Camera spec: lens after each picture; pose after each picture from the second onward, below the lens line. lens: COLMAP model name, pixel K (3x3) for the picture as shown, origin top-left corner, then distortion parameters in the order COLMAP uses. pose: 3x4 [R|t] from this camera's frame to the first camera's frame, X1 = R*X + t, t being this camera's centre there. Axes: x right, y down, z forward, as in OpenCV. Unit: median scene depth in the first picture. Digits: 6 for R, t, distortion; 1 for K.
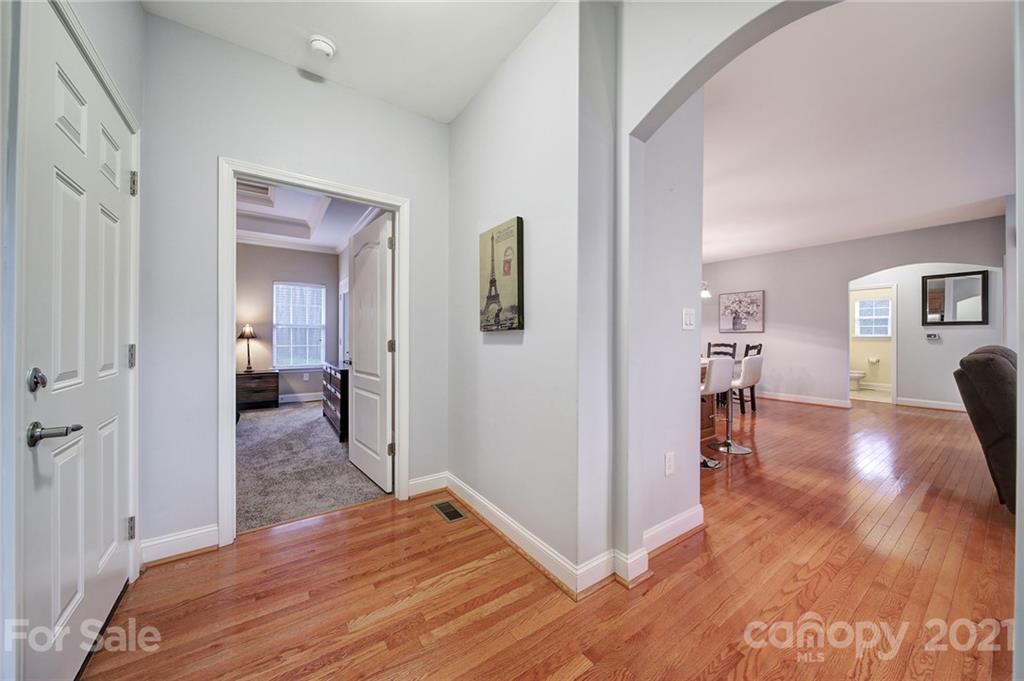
lens RADIAL K [[356.8, 0, 512.1], [0, 356.8, 337.7], [0, 0, 1]] dist [-0.000100, -0.001755]
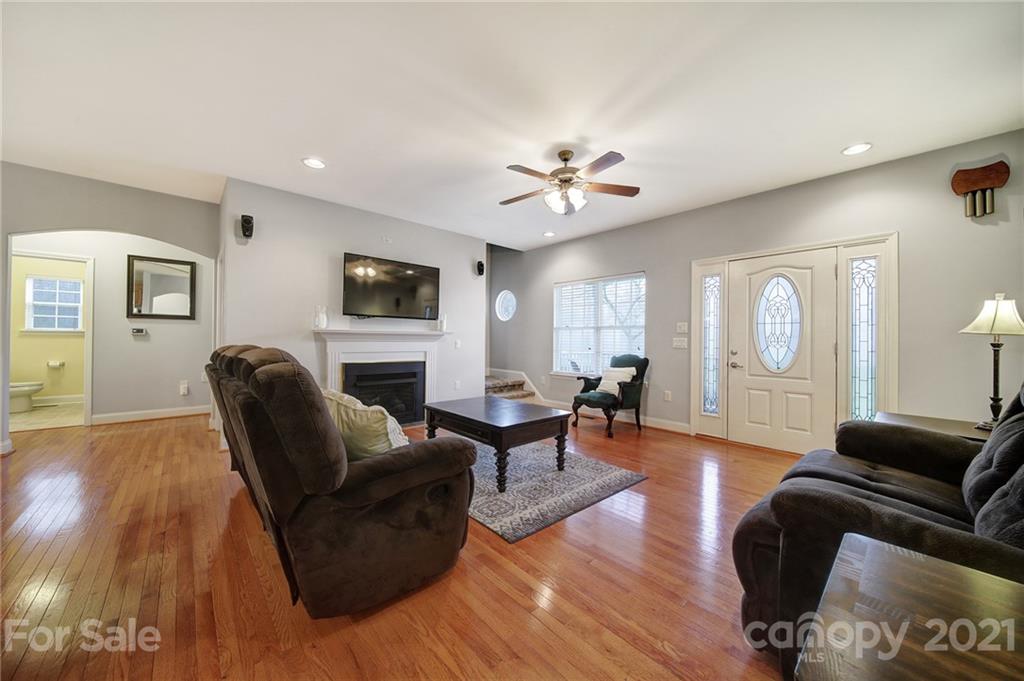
lens RADIAL K [[356.8, 0, 512.0], [0, 356.8, 336.1], [0, 0, 1]] dist [-0.000100, -0.001755]
pose [[-0.131431, 0.003033, 0.991321, 0.230971], [-0.011201, 0.999927, -0.004545, 0.000425], [-0.991262, -0.011701, -0.131388, 0.228336]]
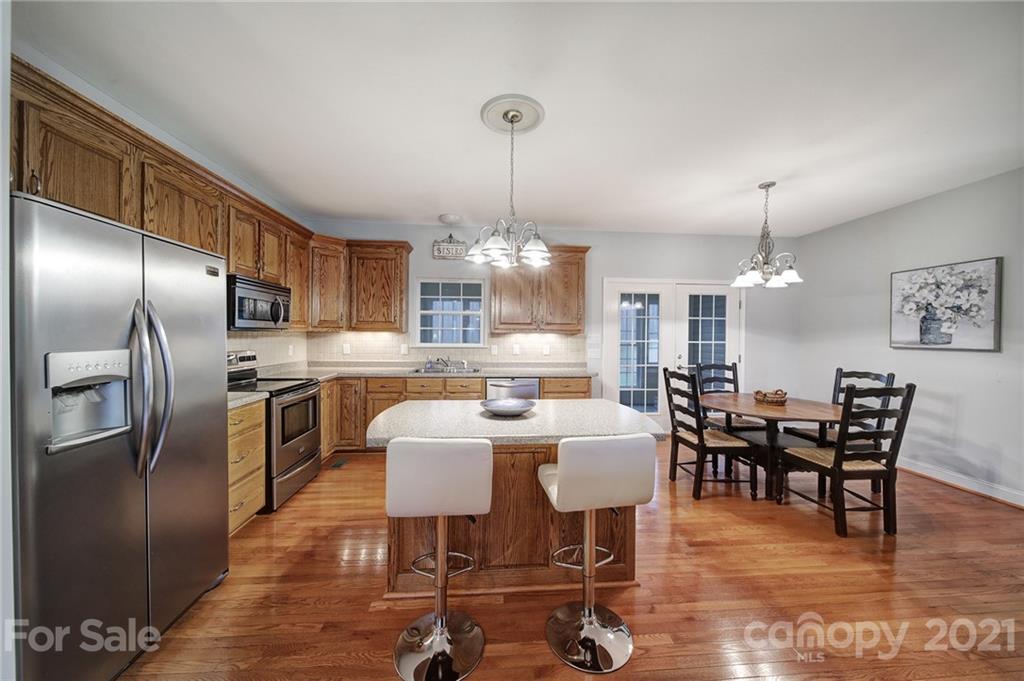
lens RADIAL K [[356.8, 0, 511.4], [0, 356.8, 337.1], [0, 0, 1]] dist [-0.000100, -0.001755]
pose [[0.861543, 0.008209, -0.507618, 0.407072], [-0.006374, 0.999965, 0.005351, -0.031799], [0.507644, -0.001375, 0.861566, 0.312206]]
